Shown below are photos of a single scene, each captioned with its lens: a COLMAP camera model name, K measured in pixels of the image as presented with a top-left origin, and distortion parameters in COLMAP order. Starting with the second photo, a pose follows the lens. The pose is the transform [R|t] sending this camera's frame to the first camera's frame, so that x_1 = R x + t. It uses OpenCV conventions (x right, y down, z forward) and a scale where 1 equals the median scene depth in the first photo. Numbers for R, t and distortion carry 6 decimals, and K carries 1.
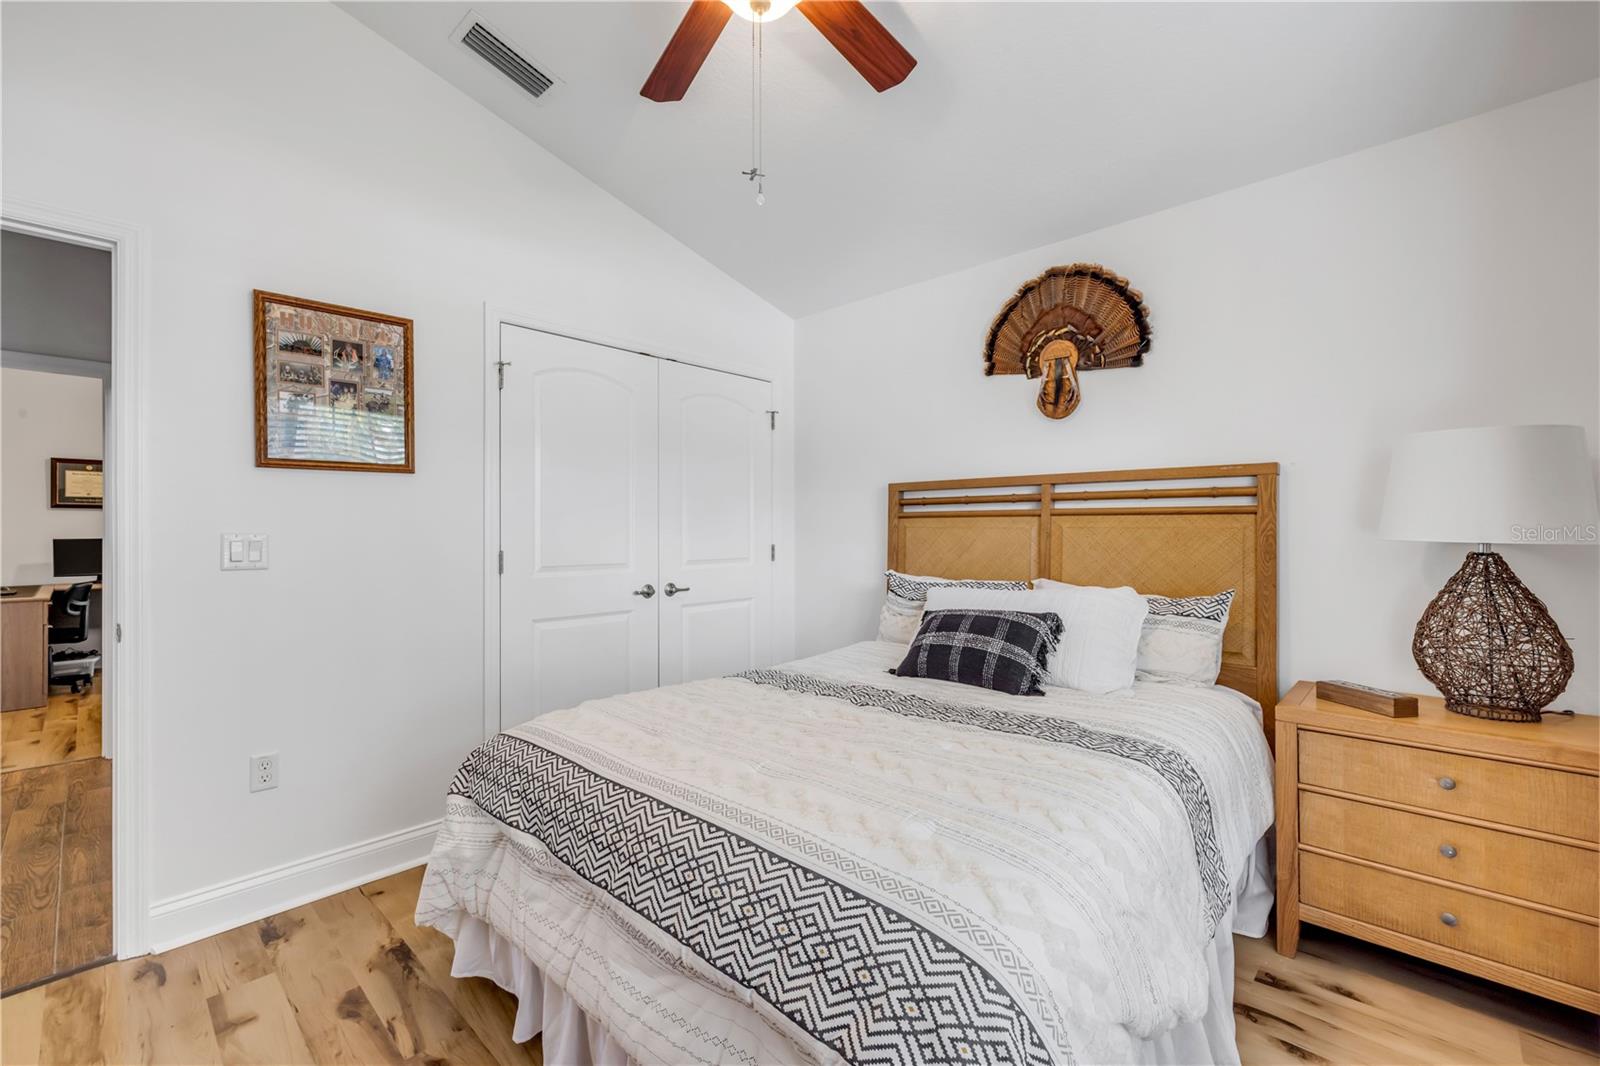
lens RADIAL K [[658.8, 0, 791.2], [0, 658.8, 528.8], [0, 0, 1]] dist [-0.001318, -0.000206]
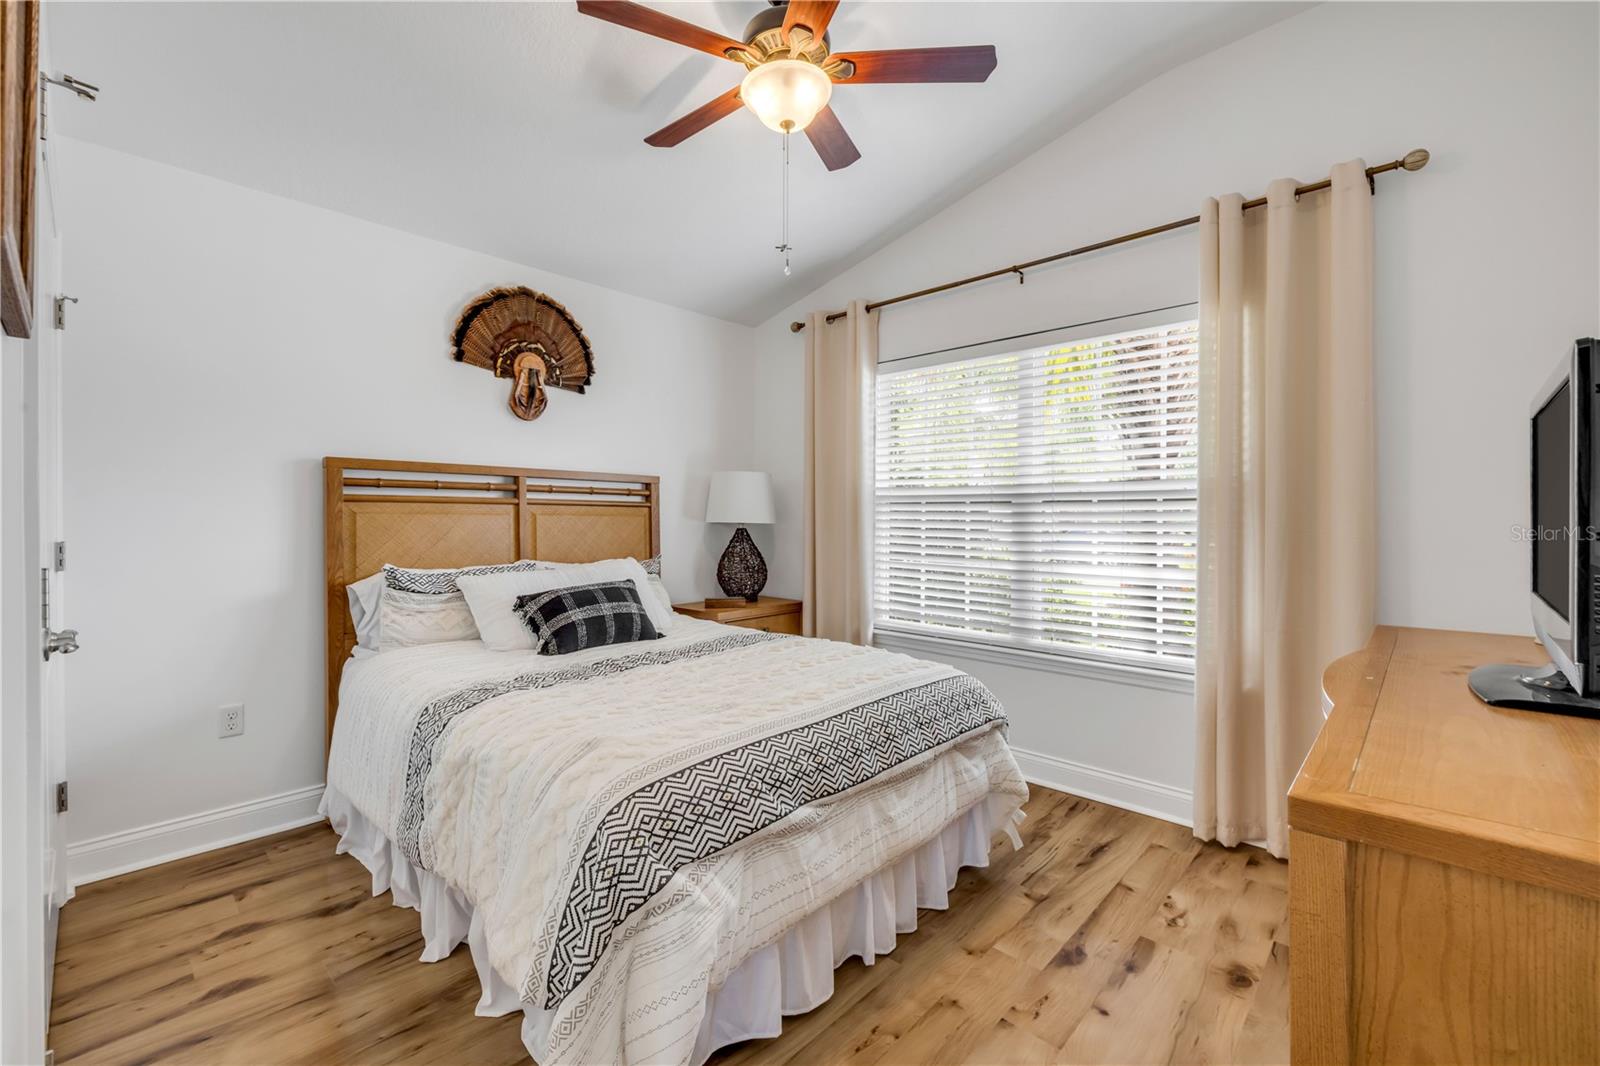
lens RADIAL K [[677.1, 0, 795.7], [0, 677.1, 516.3], [0, 0, 1]] dist [-0.000383, -0.000435]
pose [[0.014975, 0.006304, 0.999868, -0.767449], [-0.002555, 0.999977, -0.006266, 0.007009], [-0.999885, -0.002461, 0.014991, 0.509370]]
